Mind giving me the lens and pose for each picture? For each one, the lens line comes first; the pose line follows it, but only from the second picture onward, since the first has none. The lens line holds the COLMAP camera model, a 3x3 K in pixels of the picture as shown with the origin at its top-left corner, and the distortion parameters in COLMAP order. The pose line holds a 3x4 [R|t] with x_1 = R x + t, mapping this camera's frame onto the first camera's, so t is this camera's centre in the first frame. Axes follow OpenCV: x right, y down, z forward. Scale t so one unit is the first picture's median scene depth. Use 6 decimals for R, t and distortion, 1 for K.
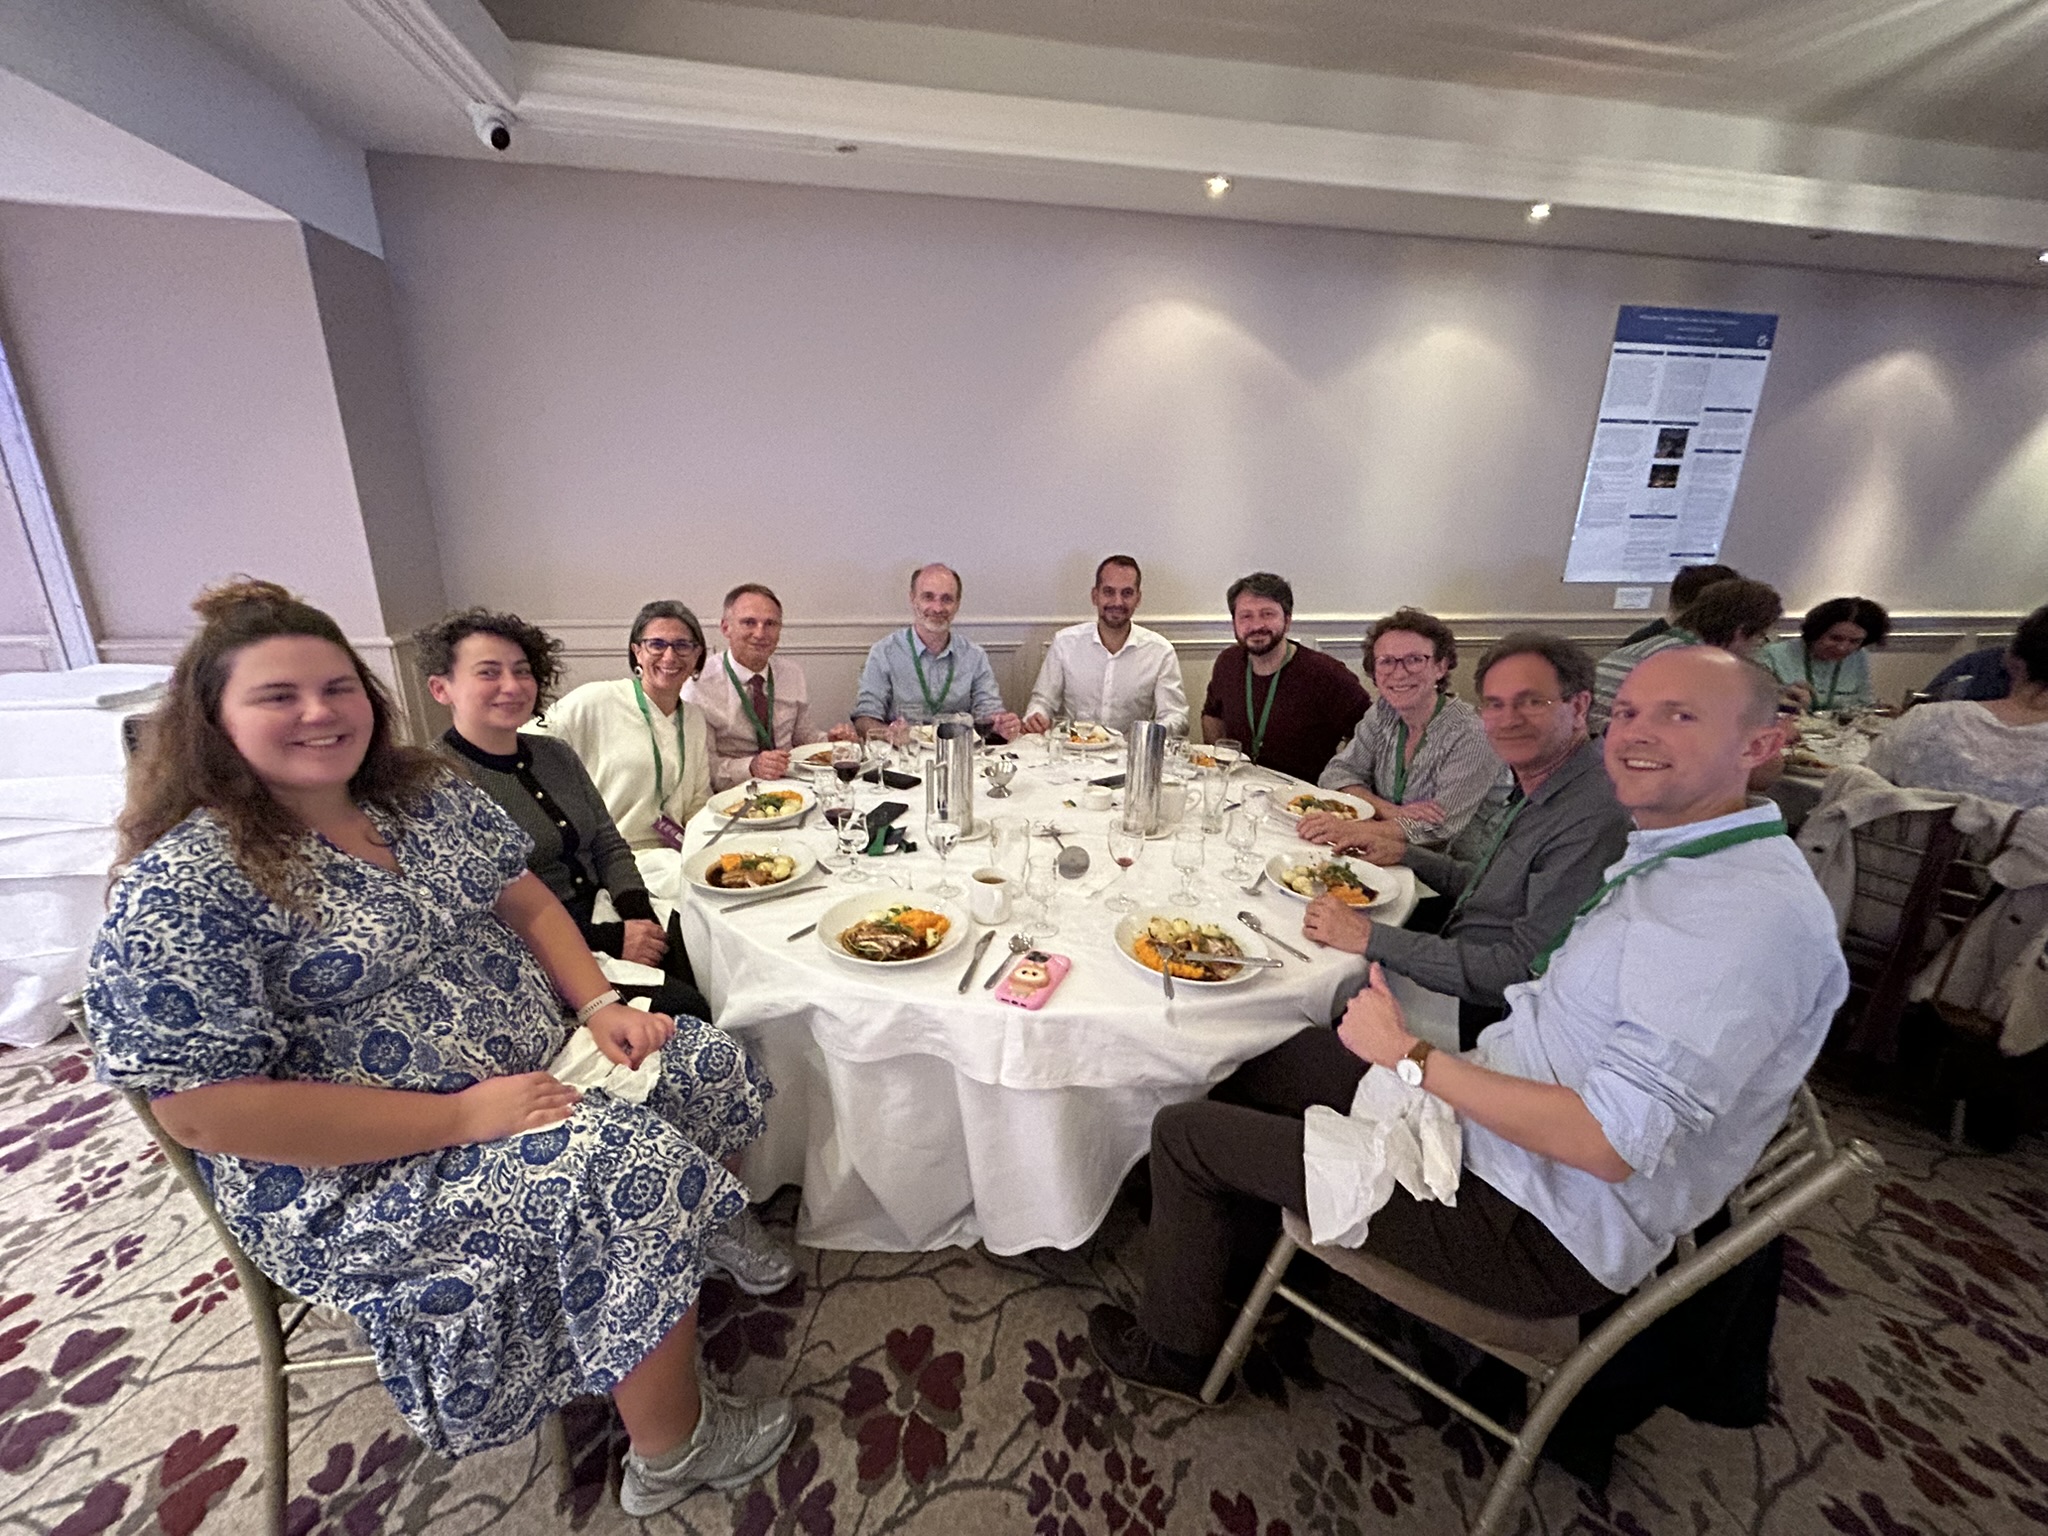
lens RADIAL K [[836.3, 0, 1016.1], [0, 836.3, 764.4], [0, 0, 1]] dist [-0.003431, 0.002733]
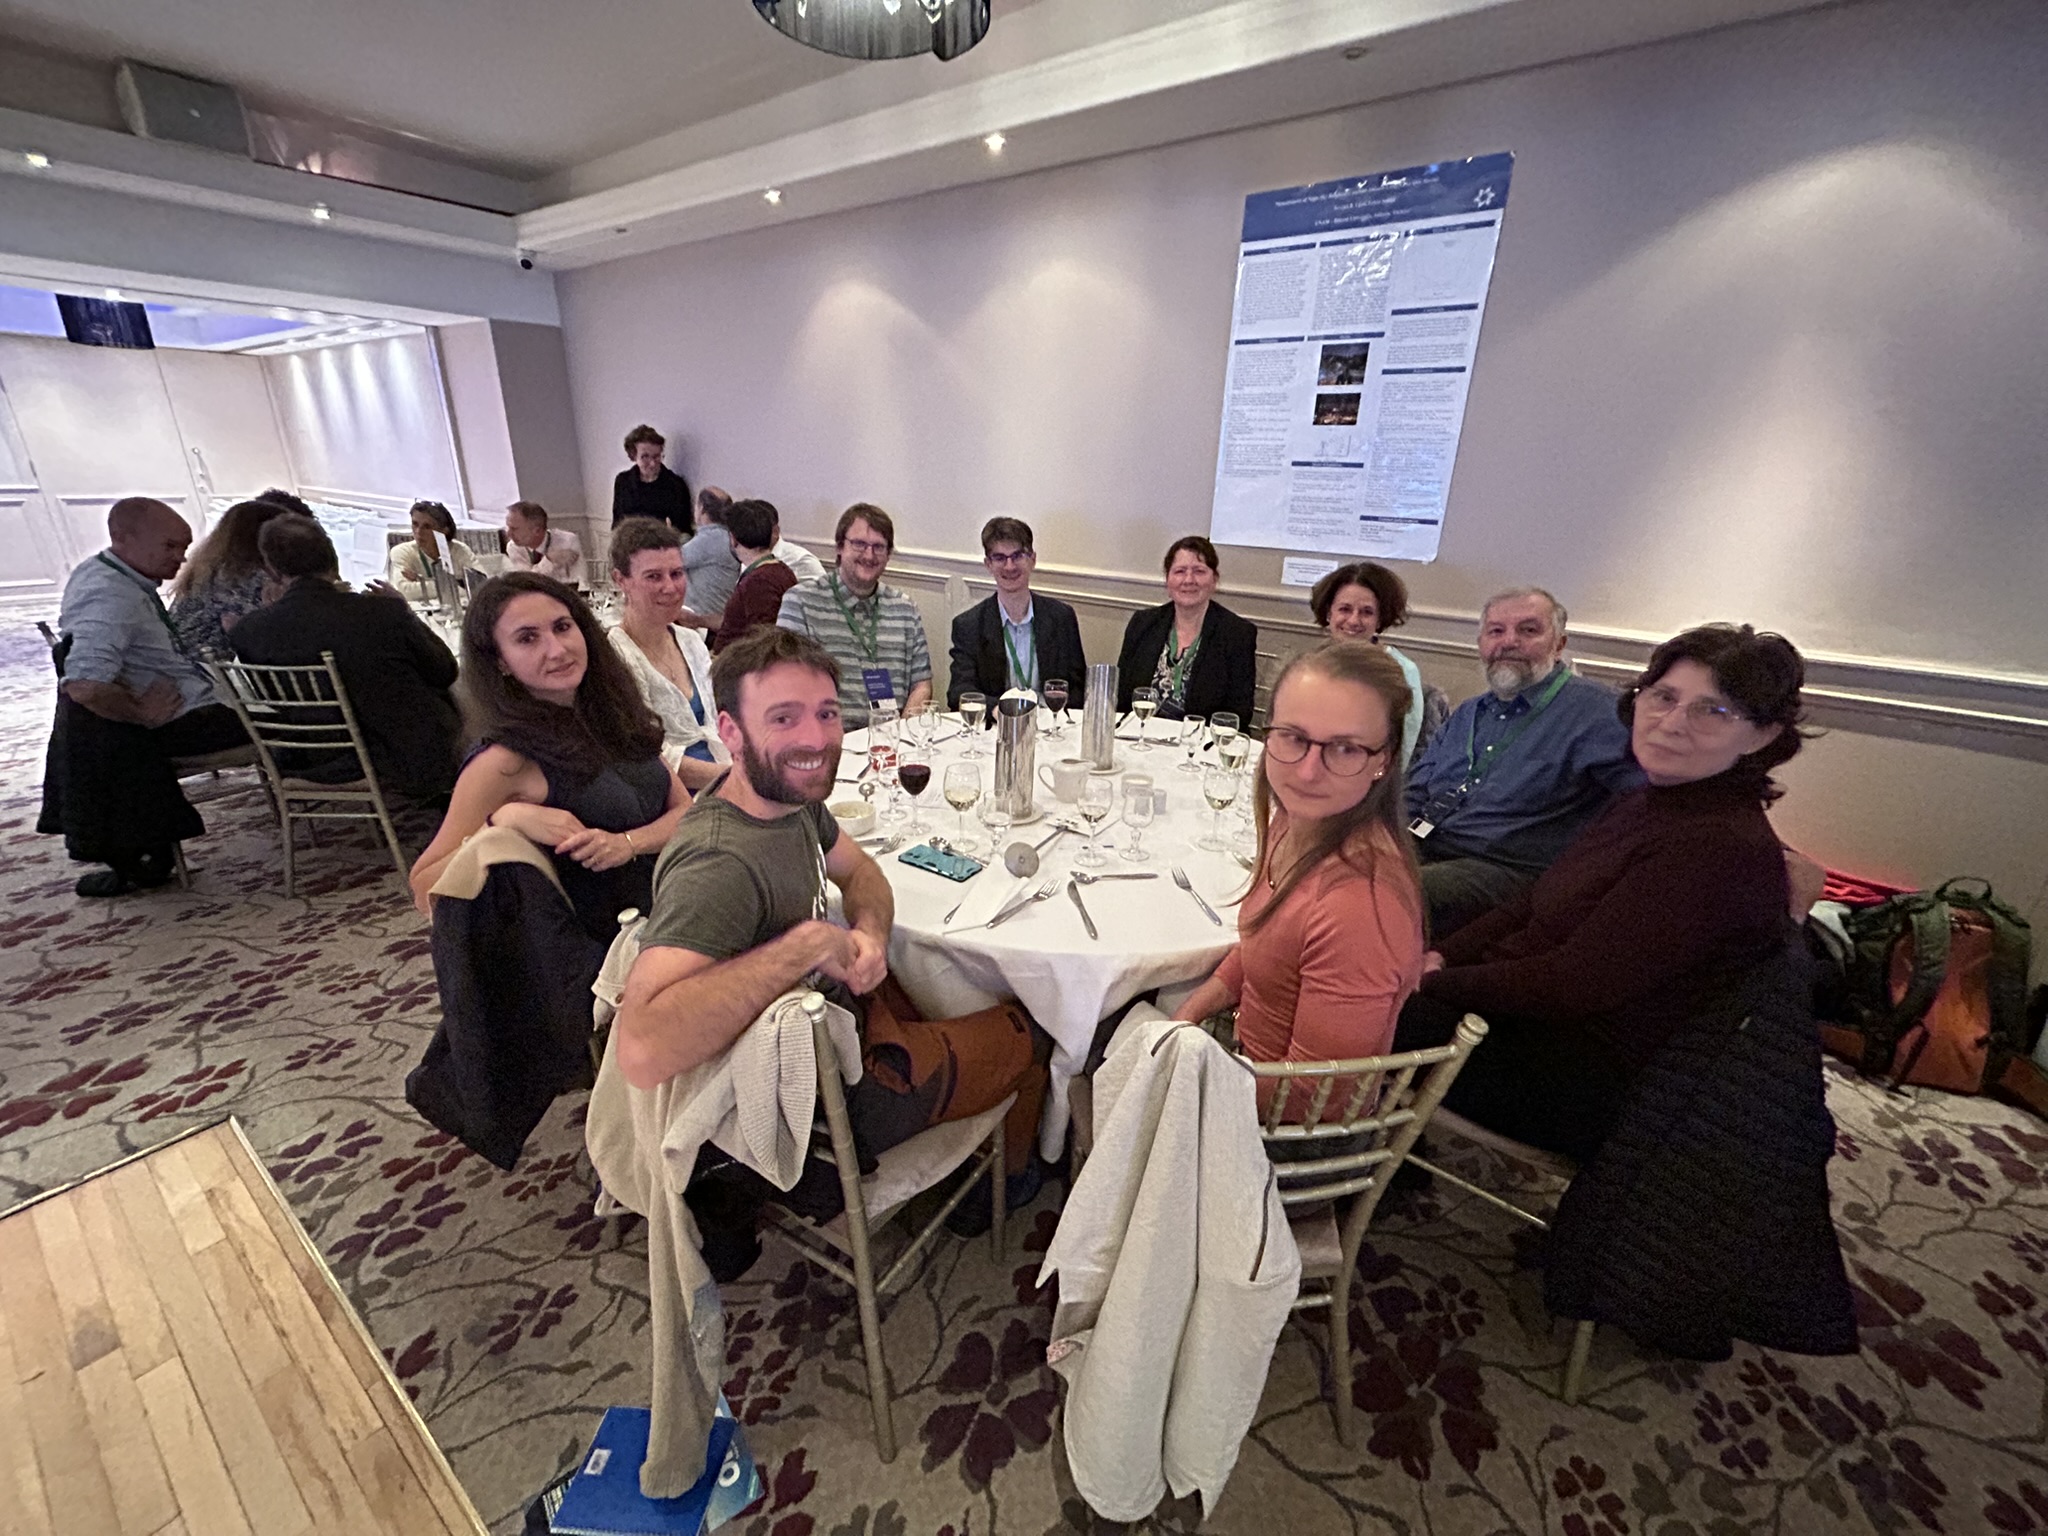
lens RADIAL K [[836.3, 0, 1020.8], [0, 836.3, 757.6], [0, 0, 1]] dist [-0.003431, 0.002733]
pose [[0.690114, 0.248253, -0.679789, 1.194932], [-0.212175, 0.967452, 0.137907, -0.088820], [0.691899, 0.049063, 0.720326, 0.287092]]
